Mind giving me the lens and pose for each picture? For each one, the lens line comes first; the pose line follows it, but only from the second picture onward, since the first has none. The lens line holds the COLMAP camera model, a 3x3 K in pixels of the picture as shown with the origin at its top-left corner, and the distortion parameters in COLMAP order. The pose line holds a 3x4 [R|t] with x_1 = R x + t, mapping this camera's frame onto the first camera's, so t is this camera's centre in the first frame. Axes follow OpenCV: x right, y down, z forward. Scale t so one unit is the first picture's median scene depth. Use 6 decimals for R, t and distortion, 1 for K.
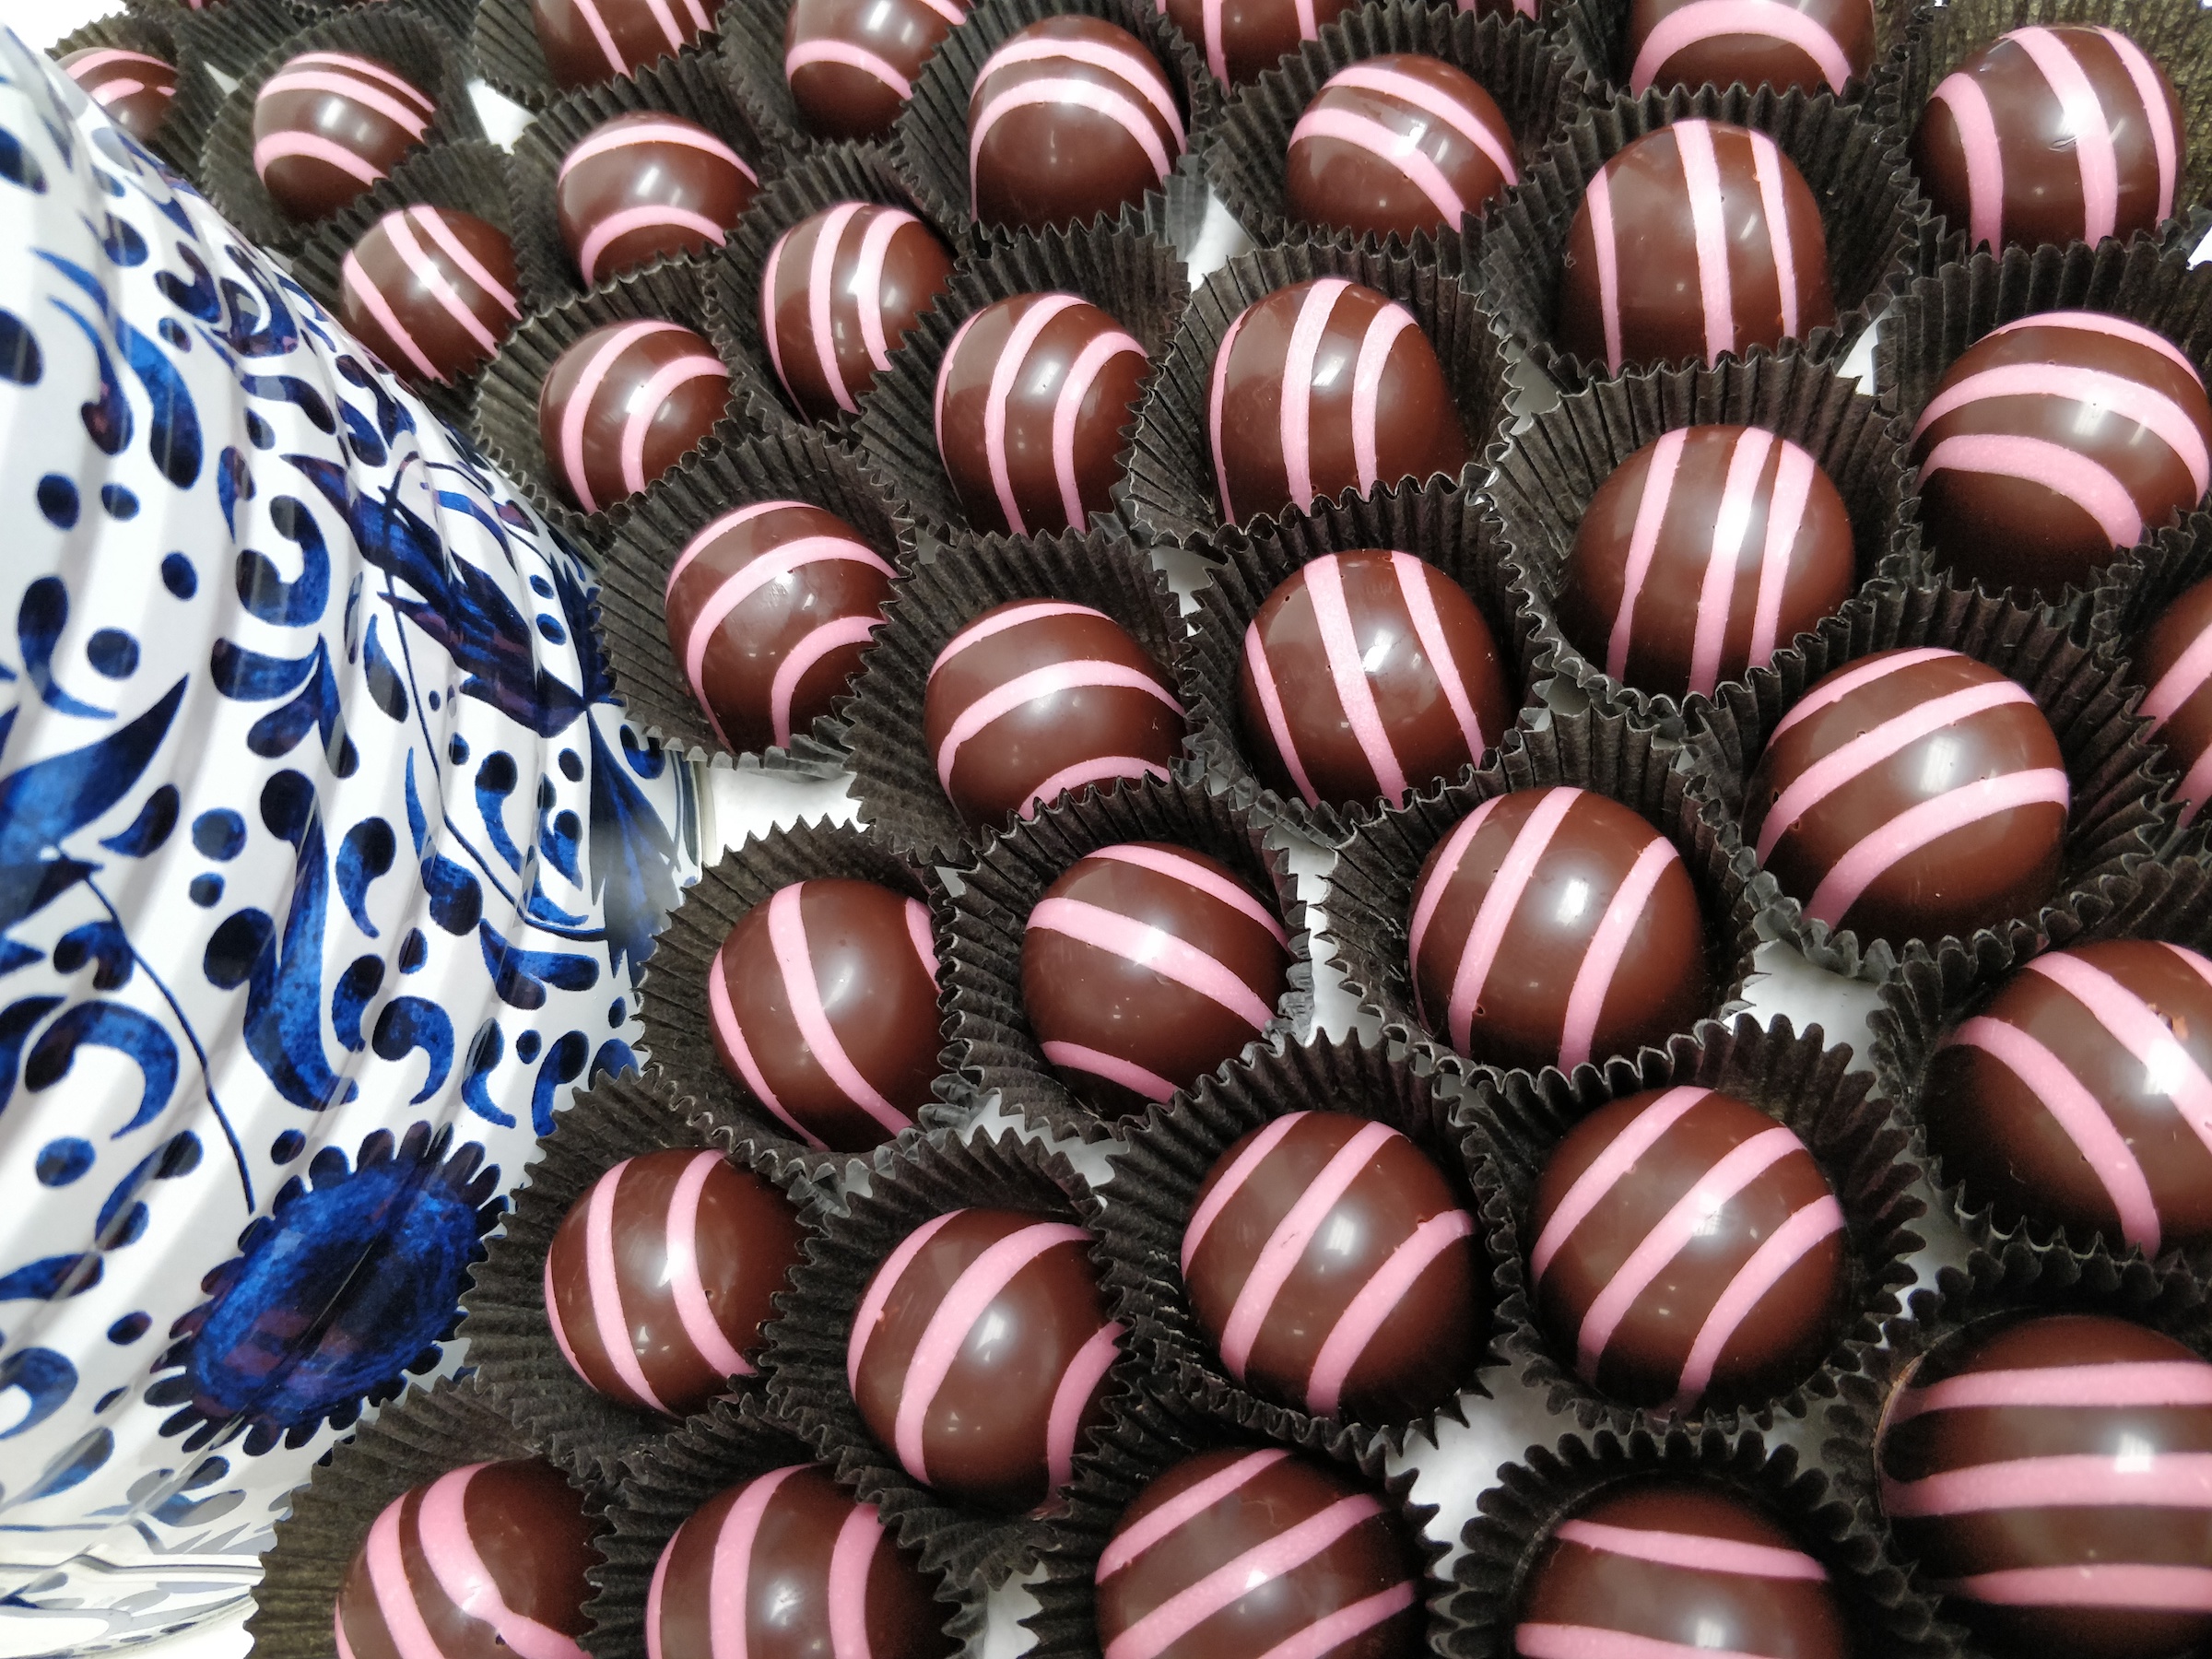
lens RADIAL K [[1734.6, 0, 1106.0], [0, 1734.6, 829.5], [0, 0, 1]] dist [0.003940, -0.252665]
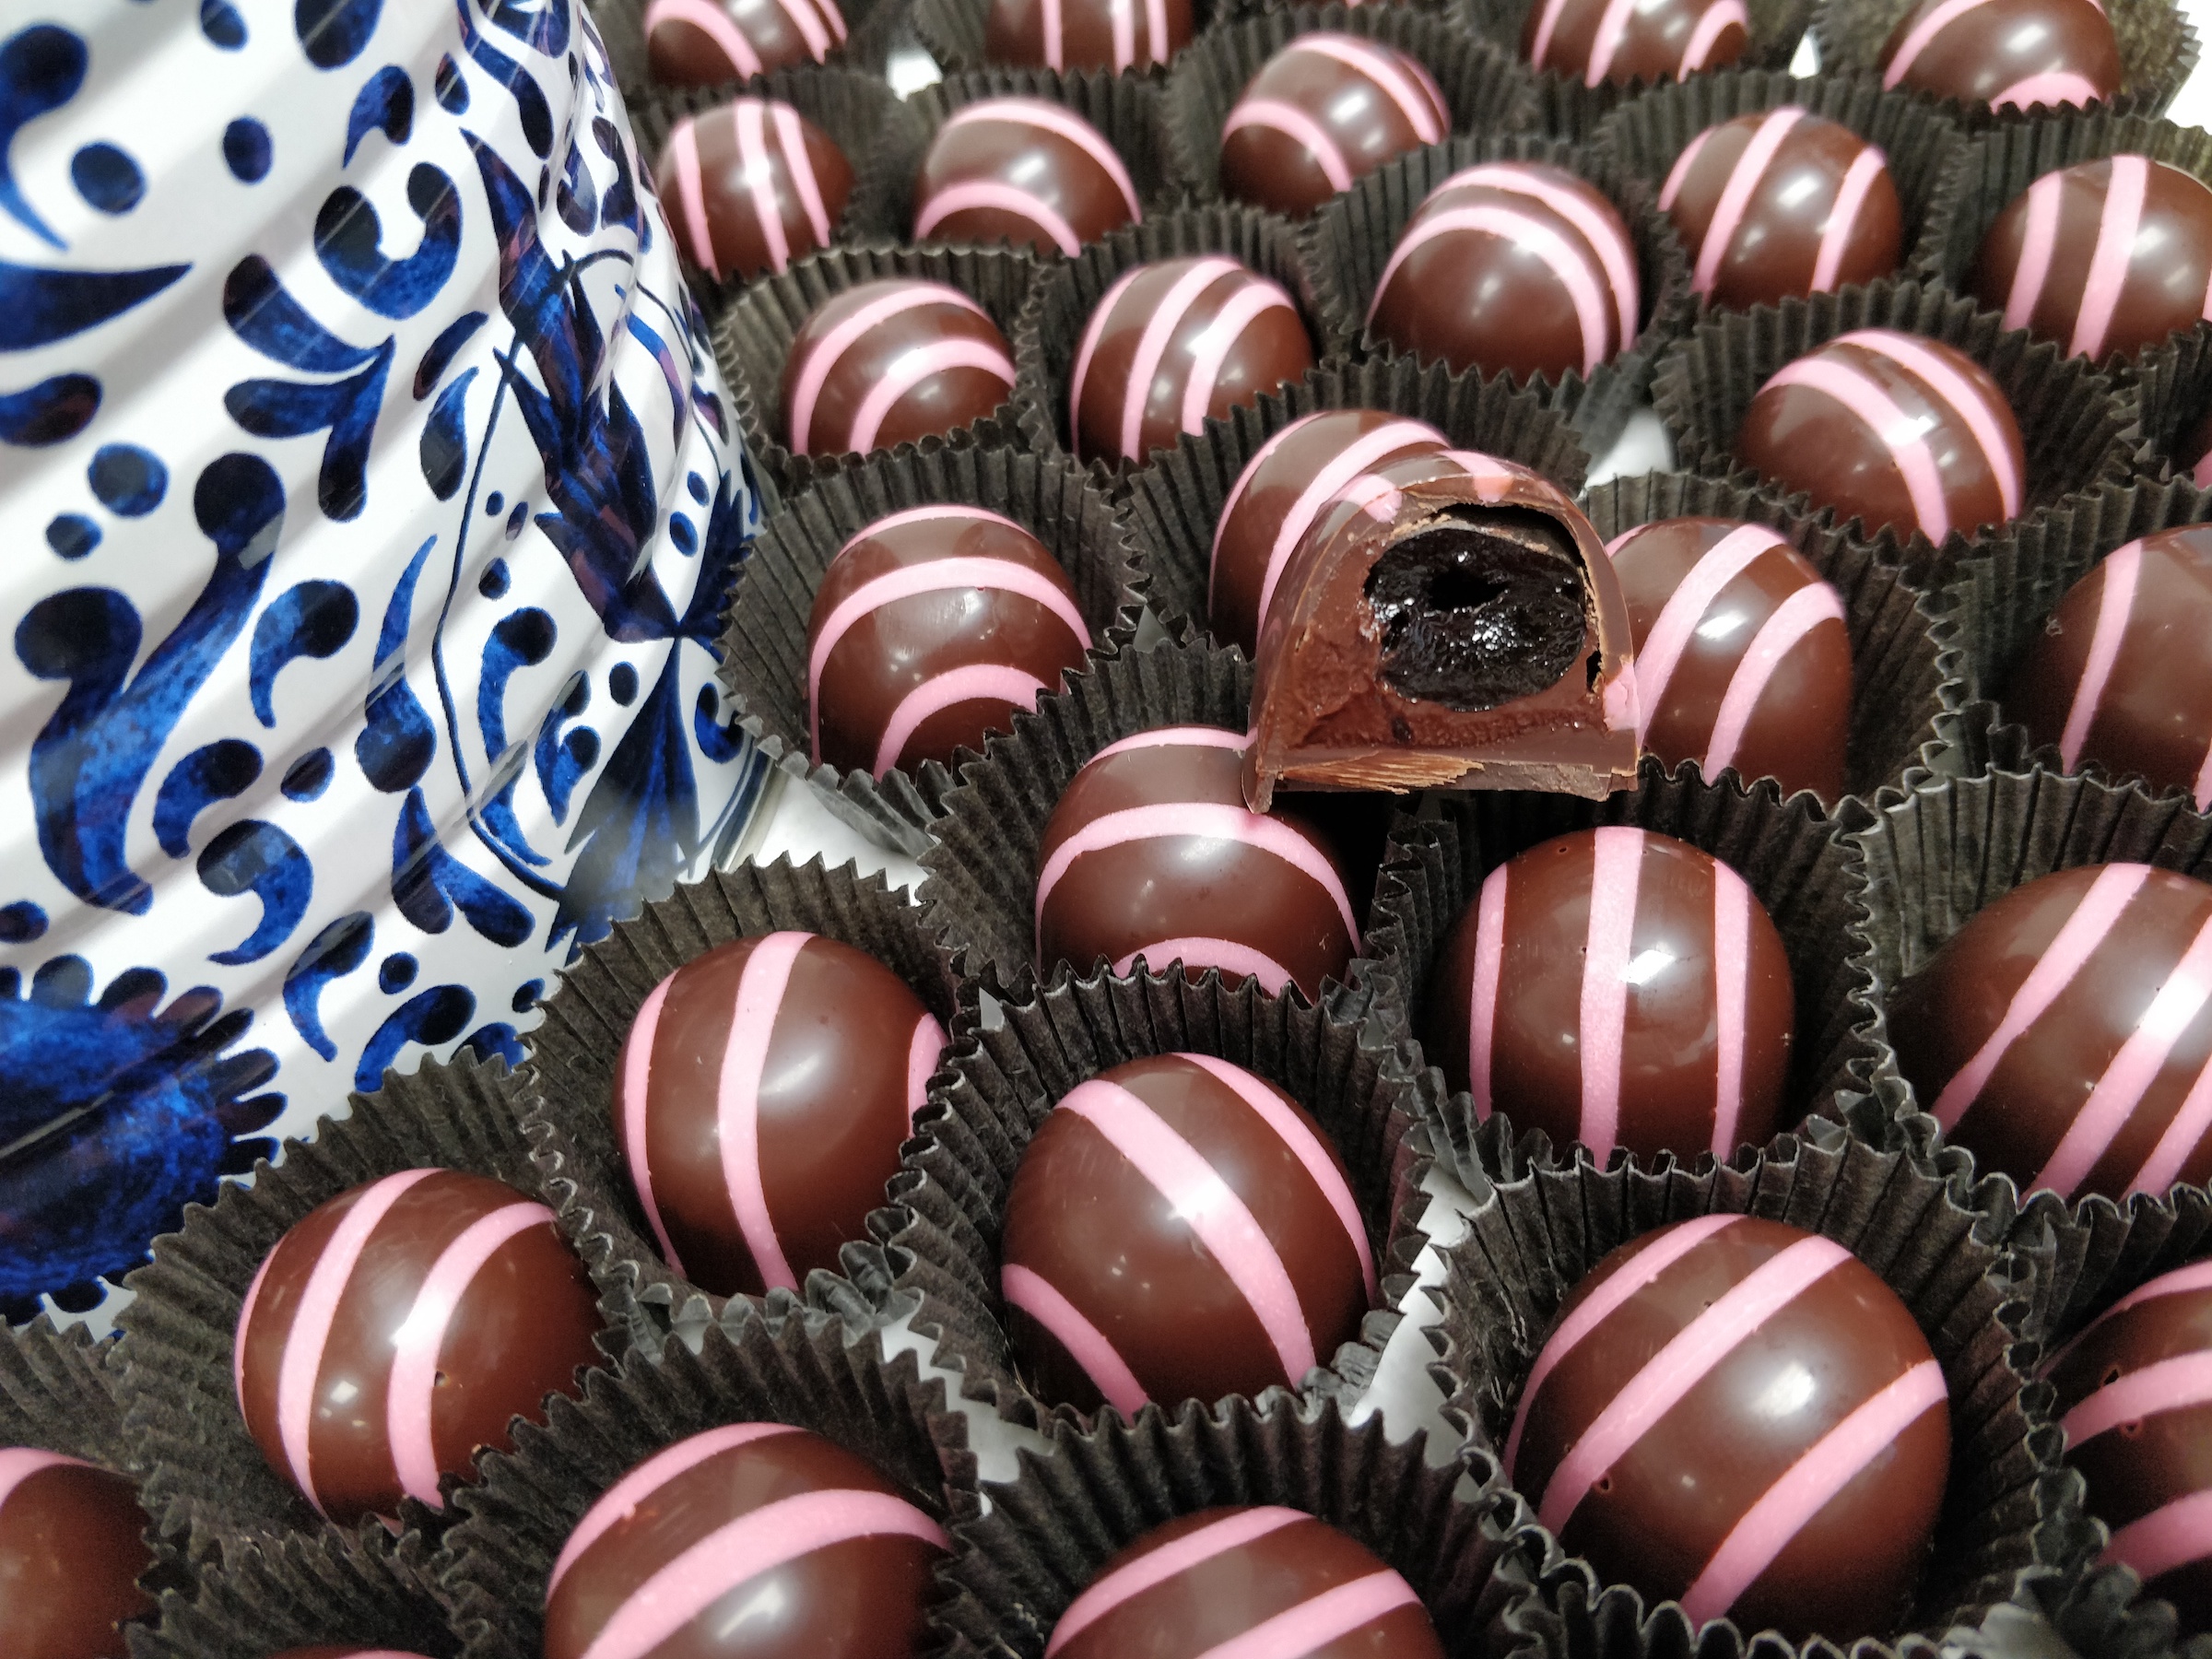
lens RADIAL K [[1792.0, 0, 1106.0], [0, 1792.0, 829.5], [0, 0, 1]] dist [-0.026823, -0.095754]
pose [[0.903565, 0.415496, -0.104564, 0.003558], [-0.427530, 0.890353, -0.156492, 0.060202], [0.028077, 0.186105, 0.982129, 0.234772]]
